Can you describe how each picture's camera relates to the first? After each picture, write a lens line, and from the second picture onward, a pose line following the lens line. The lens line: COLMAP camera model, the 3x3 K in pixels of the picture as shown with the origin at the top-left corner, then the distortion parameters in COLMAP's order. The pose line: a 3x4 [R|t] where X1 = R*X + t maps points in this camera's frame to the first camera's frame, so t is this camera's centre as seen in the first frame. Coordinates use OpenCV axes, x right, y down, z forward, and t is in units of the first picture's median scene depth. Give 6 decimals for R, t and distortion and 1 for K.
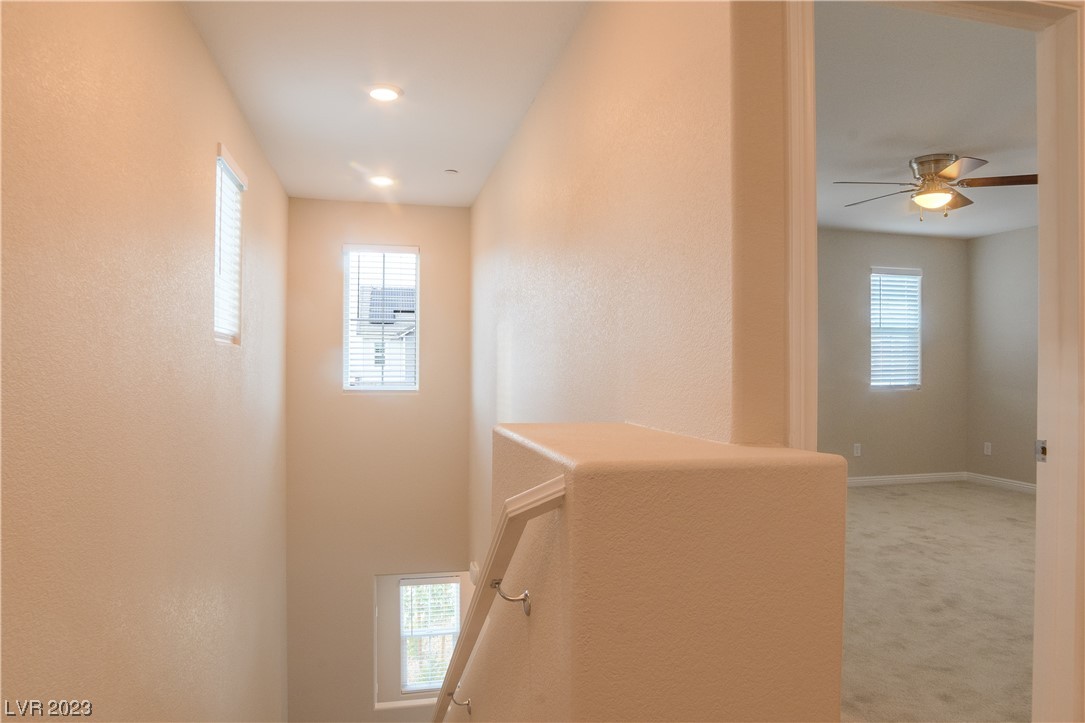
lens RADIAL K [[698.9, 0, 577.5], [0, 698.9, 362.2], [0, 0, 1]] dist [-0.002707, 0.001456]
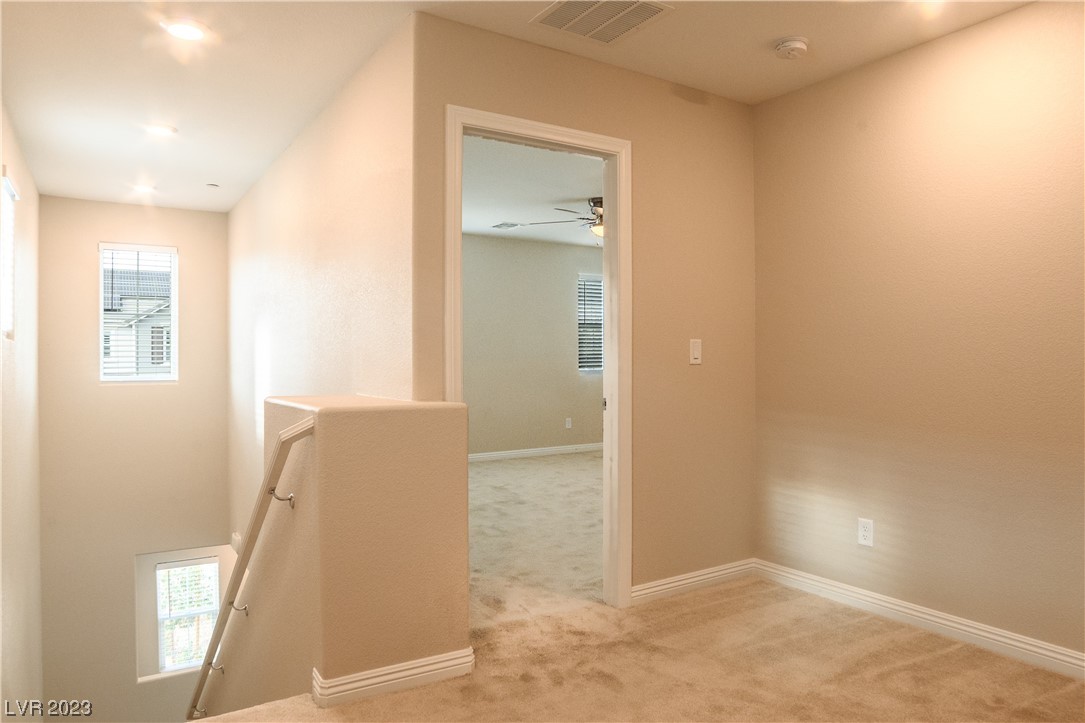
lens RADIAL K [[697.0, 0, 542.5], [0, 697.0, 361.5], [0, 0, 1]] dist [-0.057105, 0.001241]
pose [[0.957177, -0.010392, 0.289315, 0.007252], [0.006154, 0.999860, 0.015553, -0.001830], [-0.289436, -0.013107, 0.957107, -0.202373]]
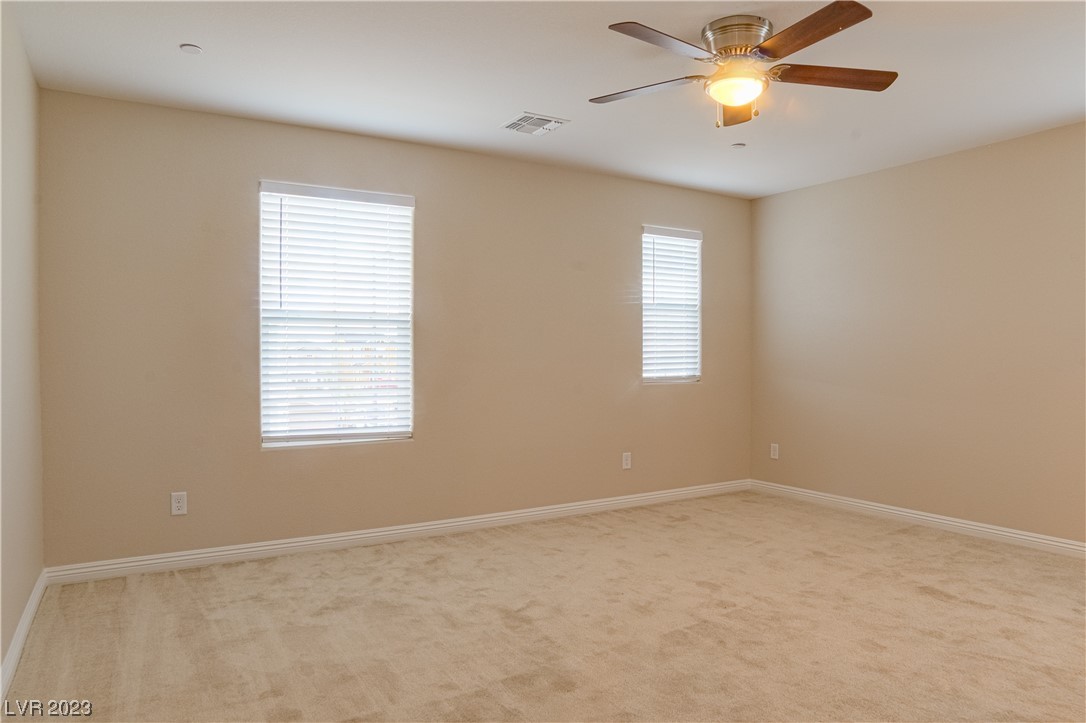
lens RADIAL K [[706.9, 0, 523.1], [0, 706.9, 357.1], [0, 0, 1]] dist [0.001032, -0.000201]
pose [[0.972434, -0.006823, 0.233080, 0.141444], [0.005036, 0.999953, 0.008260, 0.004883], [-0.233125, -0.006858, 0.972423, 0.351940]]
